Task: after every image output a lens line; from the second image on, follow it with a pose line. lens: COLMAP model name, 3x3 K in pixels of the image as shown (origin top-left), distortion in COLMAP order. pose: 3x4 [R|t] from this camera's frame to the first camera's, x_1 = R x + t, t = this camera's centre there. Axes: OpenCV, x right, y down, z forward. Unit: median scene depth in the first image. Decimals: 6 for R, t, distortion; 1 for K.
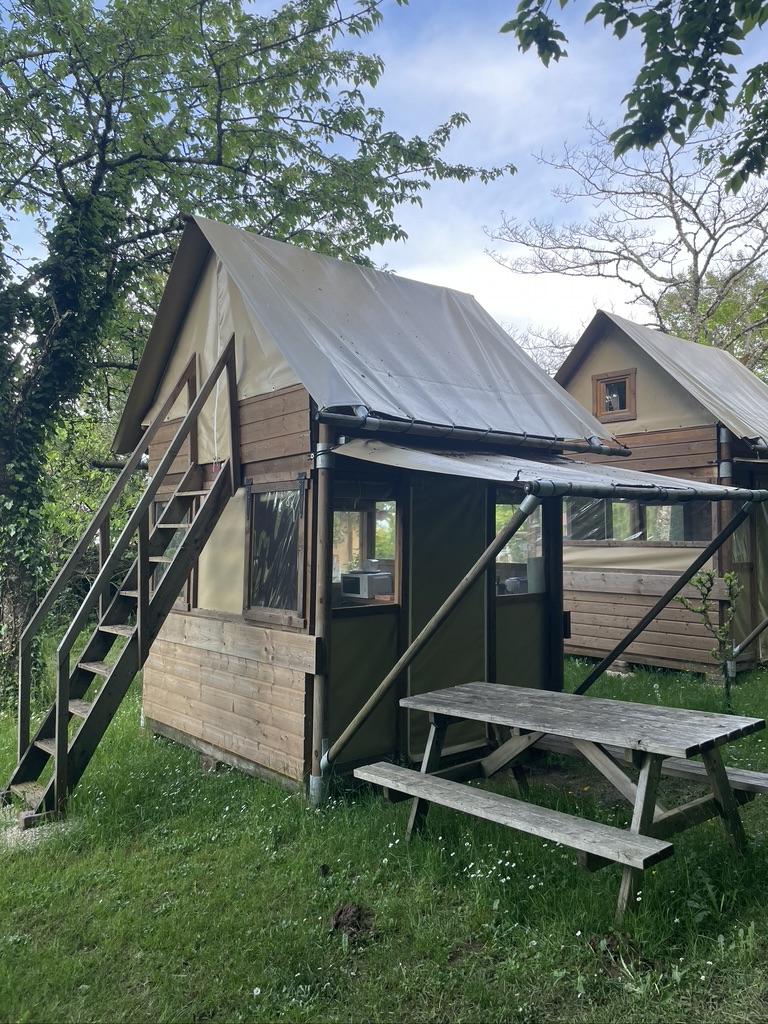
lens RADIAL K [[775.6, 0, 384.2], [0, 775.6, 511.3], [0, 0, 1]] dist [0.032980, -0.005375]
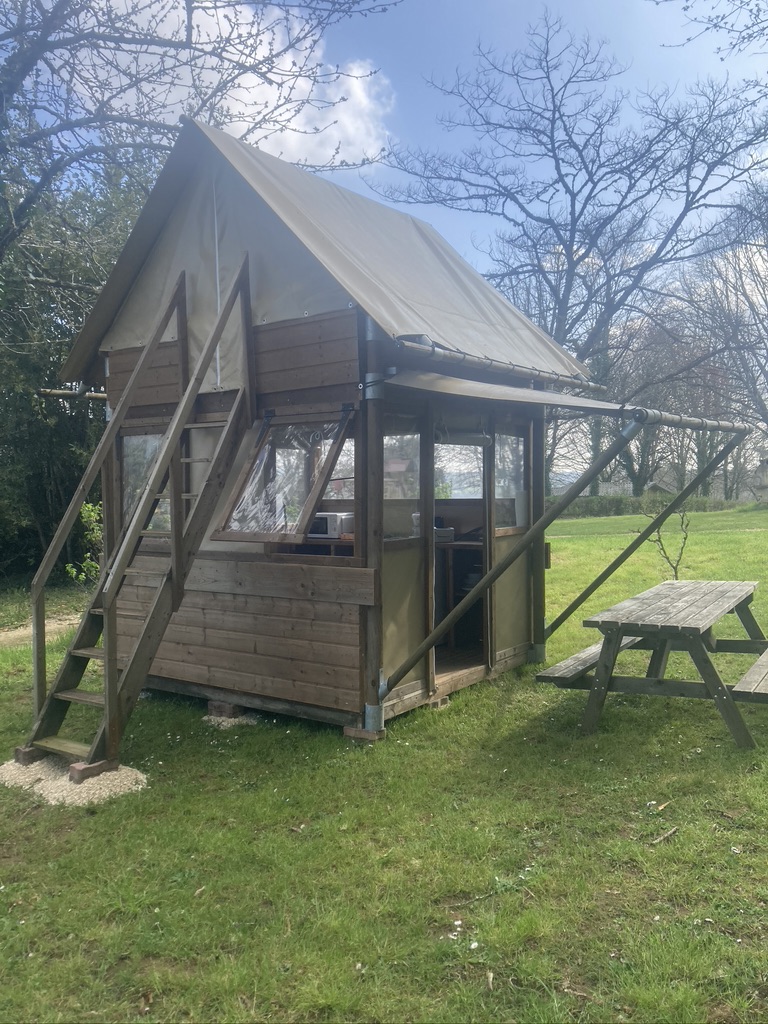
lens RADIAL K [[843.0, 0, 384.0], [0, 843.0, 511.5], [0, 0, 1]] dist [0.020070, 0.010165]
pose [[0.969639, -0.017863, 0.243887, -0.278300], [0.002786, 0.998071, 0.062028, 0.017449], [-0.244524, -0.059465, 0.967818, -0.040941]]
